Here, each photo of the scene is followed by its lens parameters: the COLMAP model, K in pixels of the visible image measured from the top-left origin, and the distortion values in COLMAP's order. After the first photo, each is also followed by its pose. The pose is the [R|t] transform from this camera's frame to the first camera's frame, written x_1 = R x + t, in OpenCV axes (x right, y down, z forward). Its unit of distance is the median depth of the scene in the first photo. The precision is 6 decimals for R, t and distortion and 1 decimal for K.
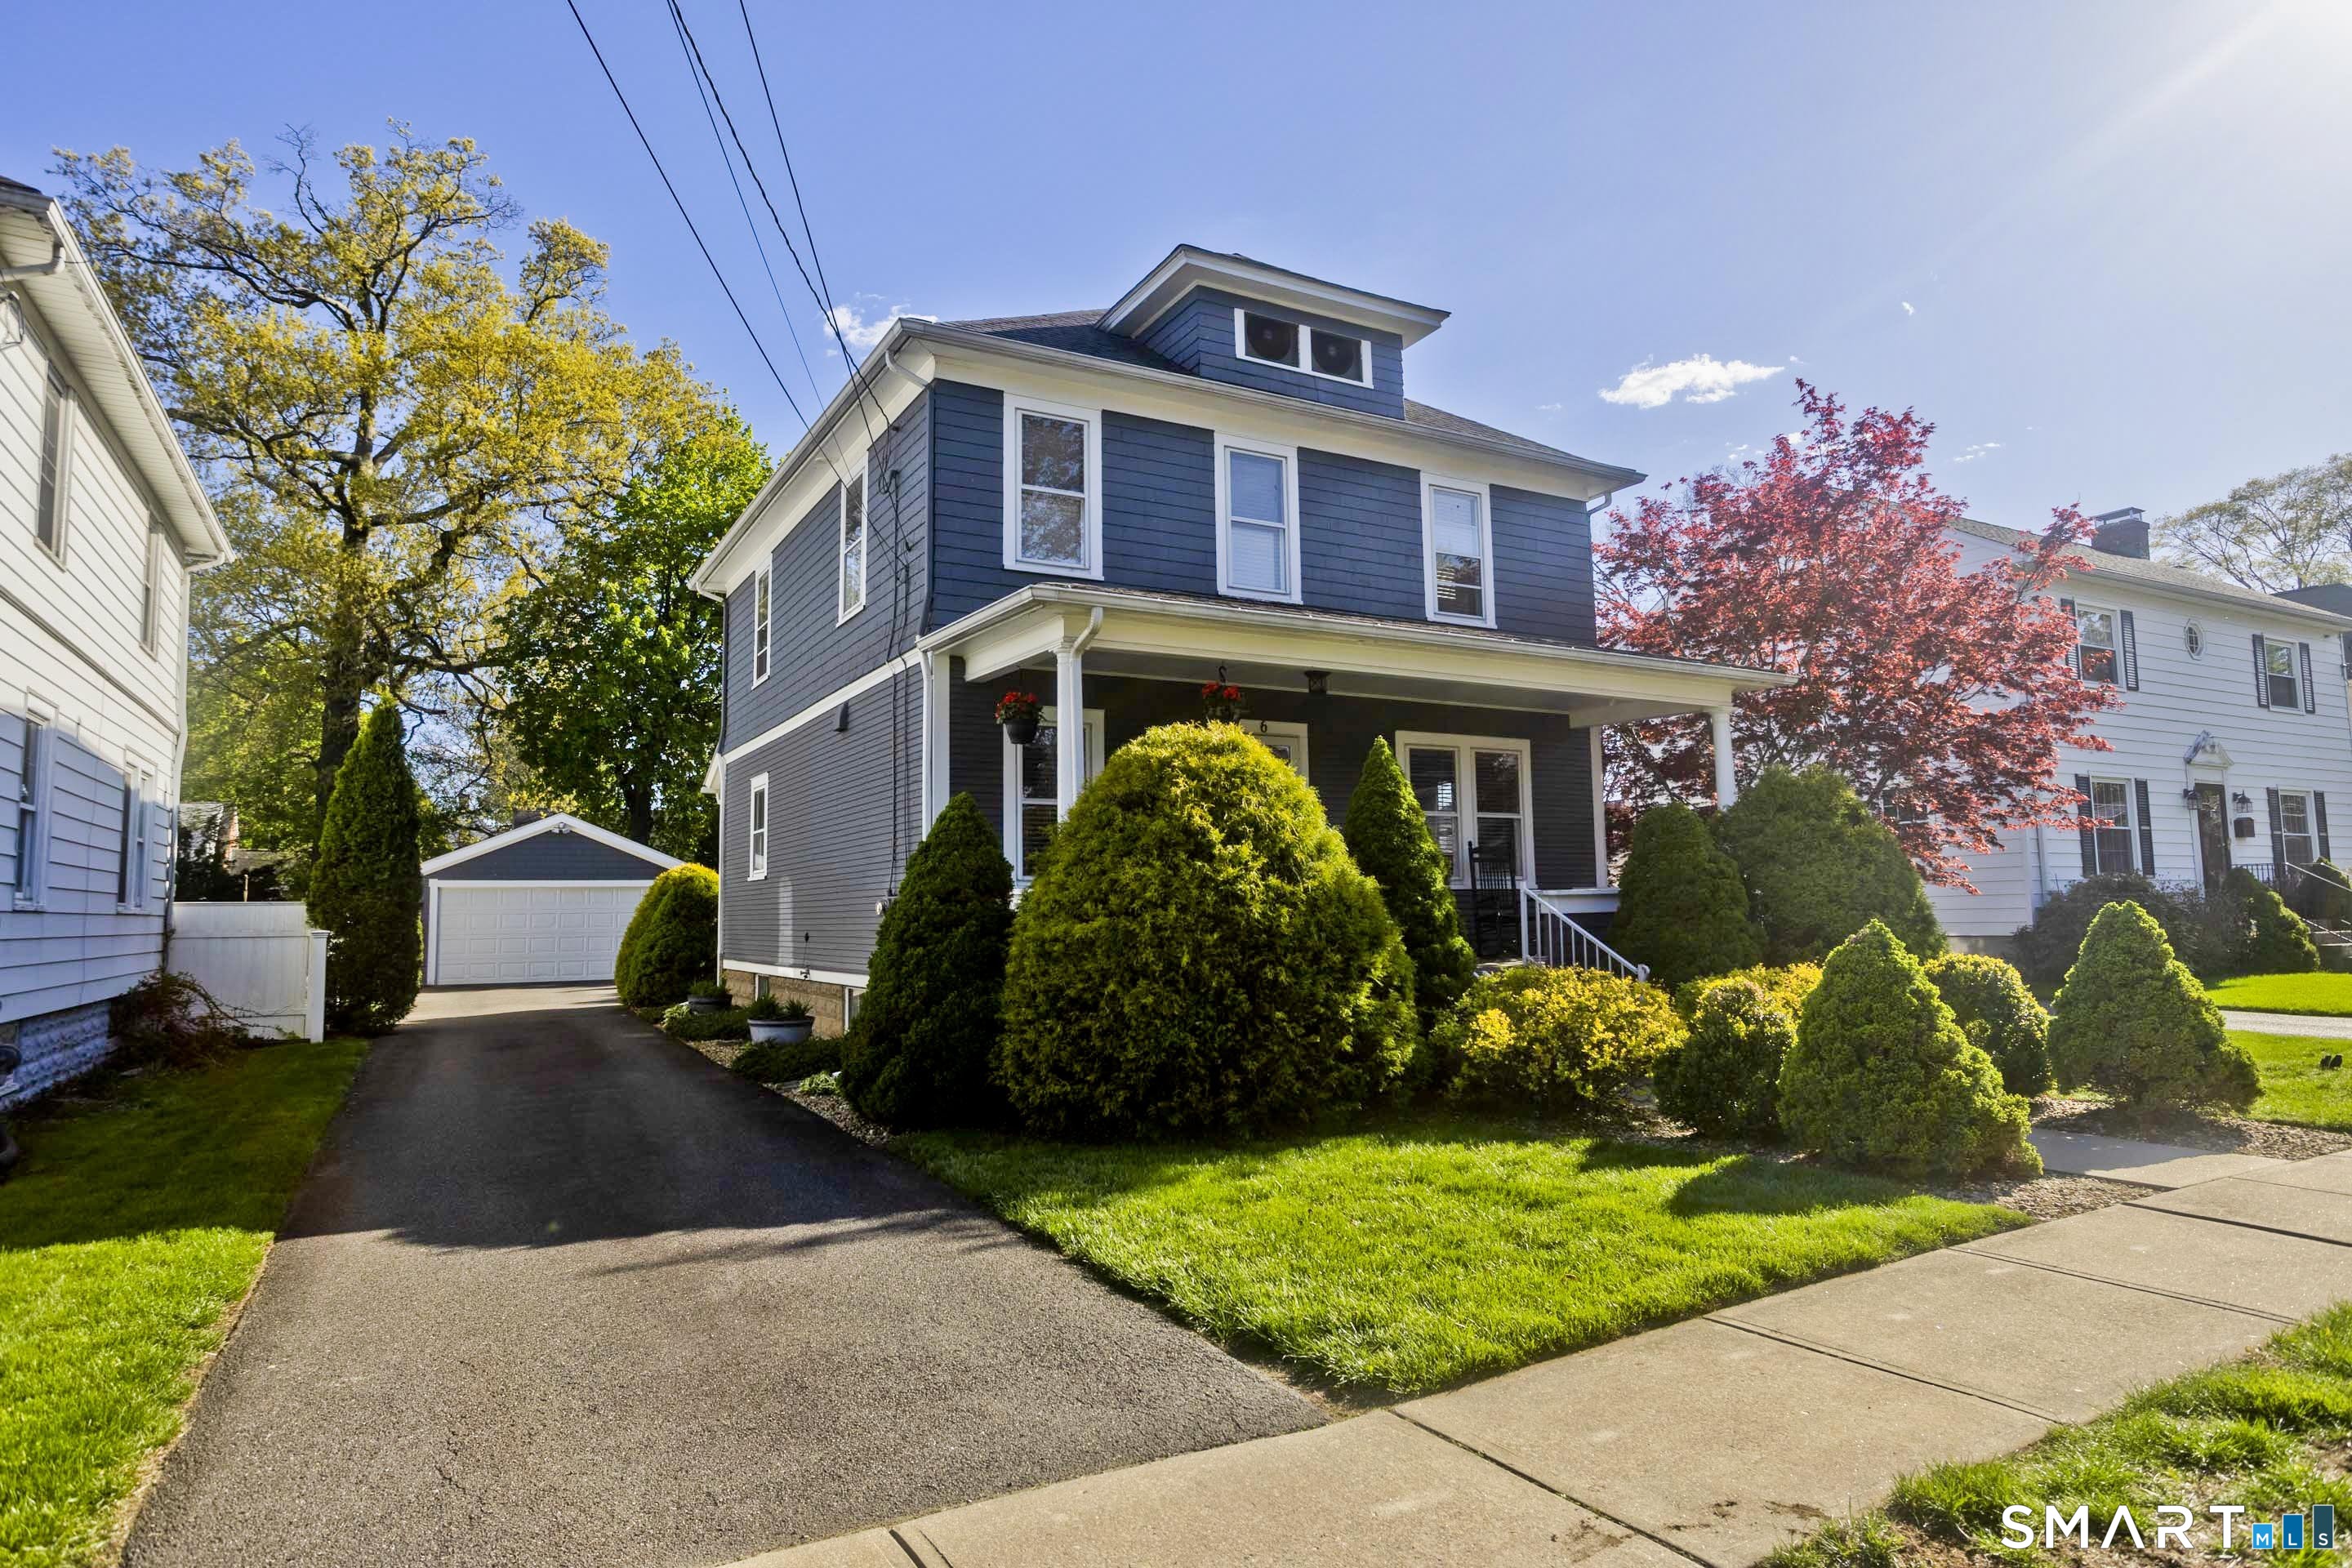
lens RADIAL K [[1348.2, 0, 1176.6], [0, 1348.2, 789.0], [0, 0, 1]] dist [-0.021787, 0.019056]
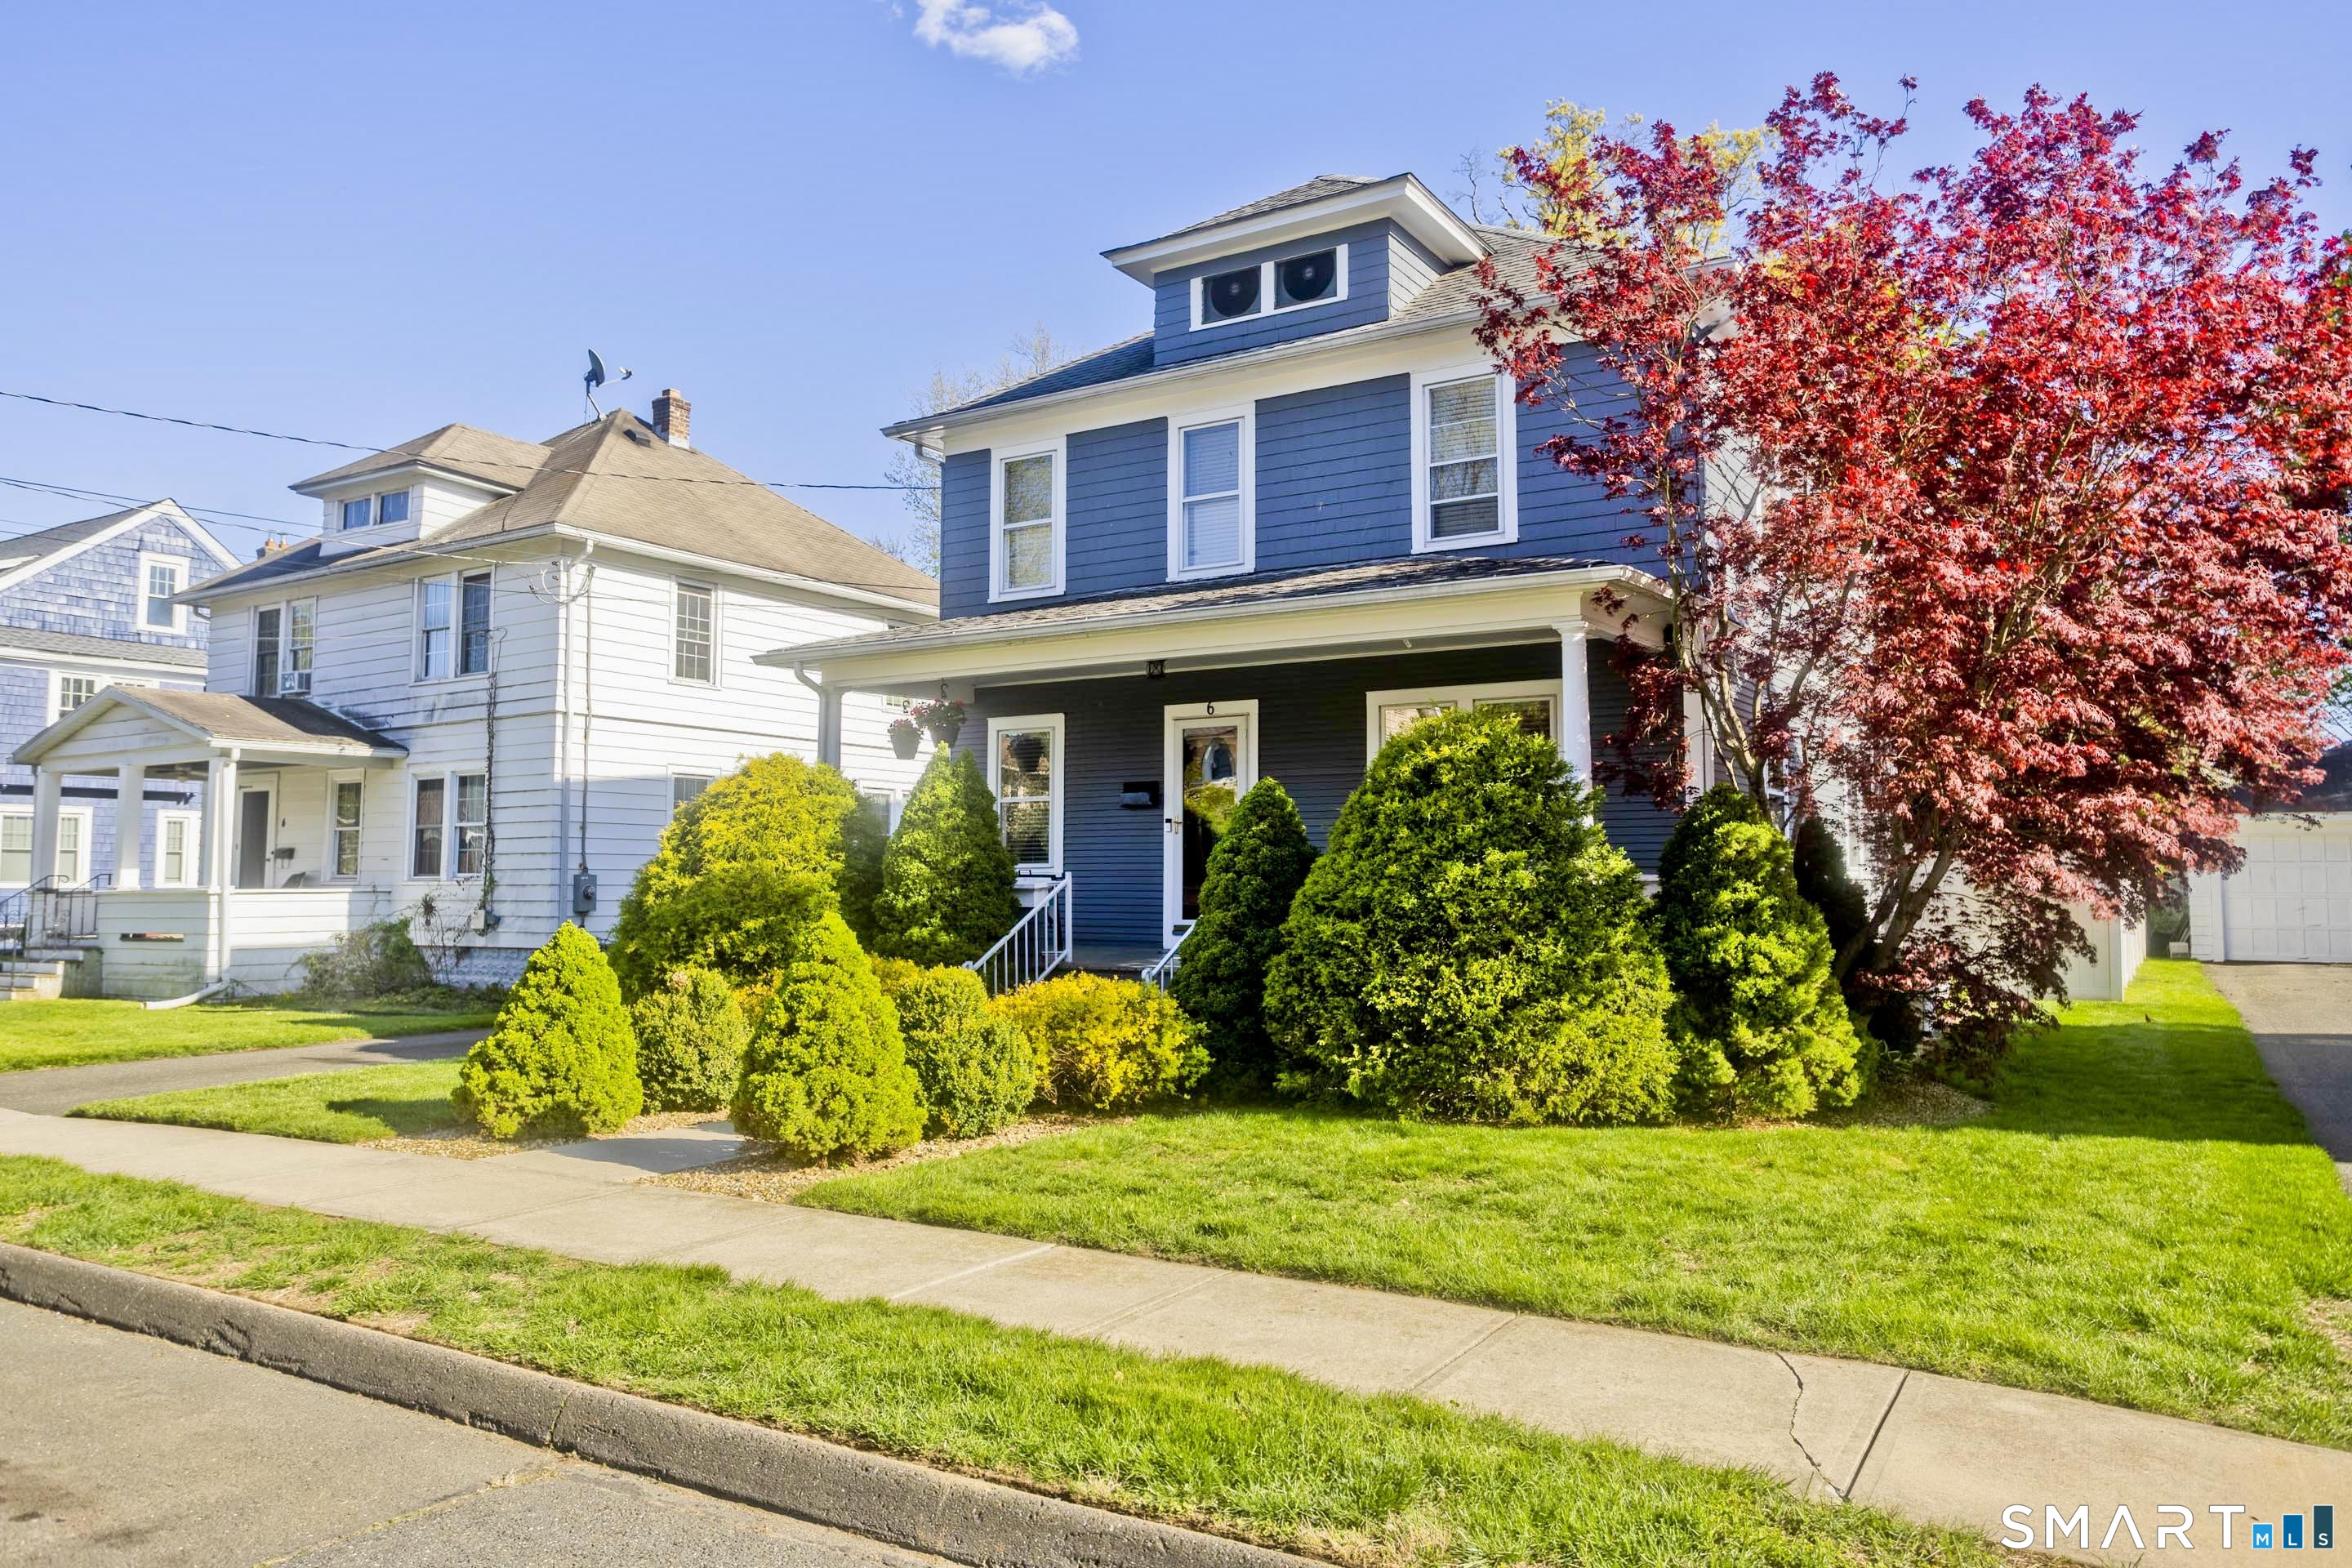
lens RADIAL K [[1643.6, 0, 1182.5], [0, 1643.6, 775.7], [0, 0, 1]] dist [0.004675, 0.003251]
pose [[0.467181, -0.043524, -0.883090, 1.092909], [0.072620, 0.997302, -0.010735, 0.013020], [0.881174, -0.059115, 0.469081, 0.421986]]
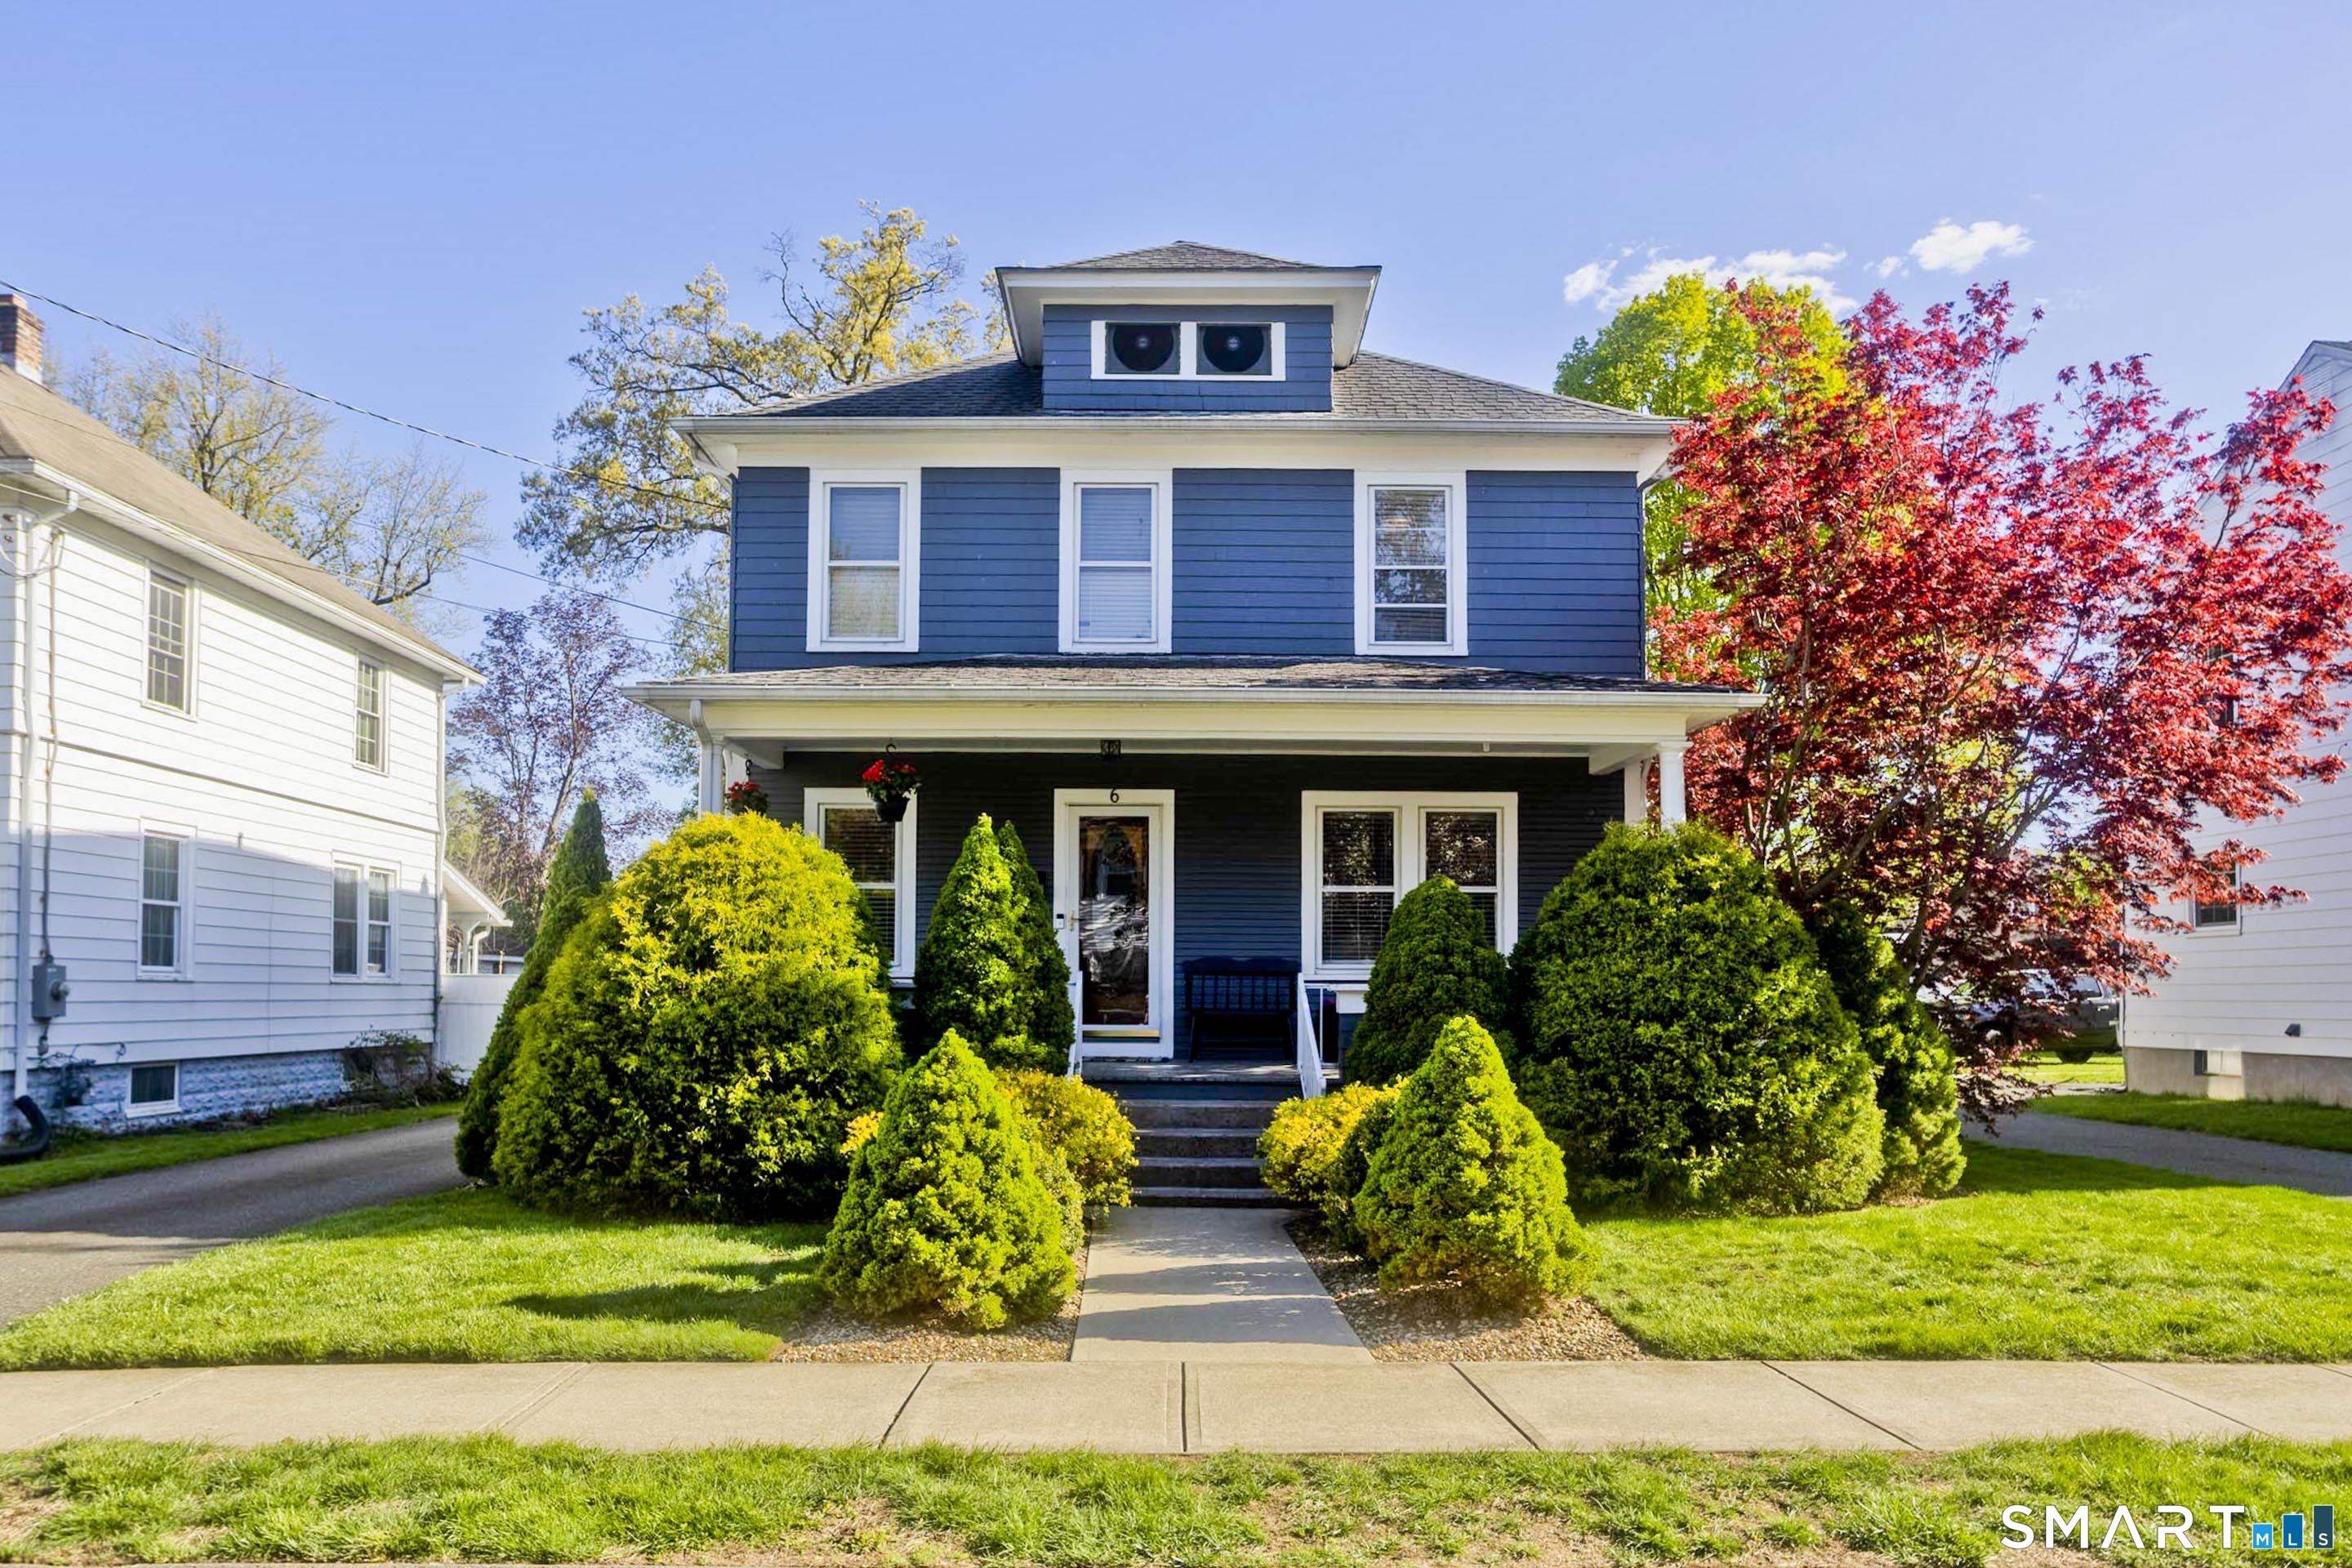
lens RADIAL K [[1598.3, 0, 1137.5], [0, 1598.3, 958.5], [0, 0, 1]] dist [-0.032860, 0.032648]
pose [[0.866853, 0.009660, -0.498470, 0.604023], [0.025844, 0.997597, 0.064277, -0.006356], [0.497893, -0.068601, 0.864521, 0.083513]]
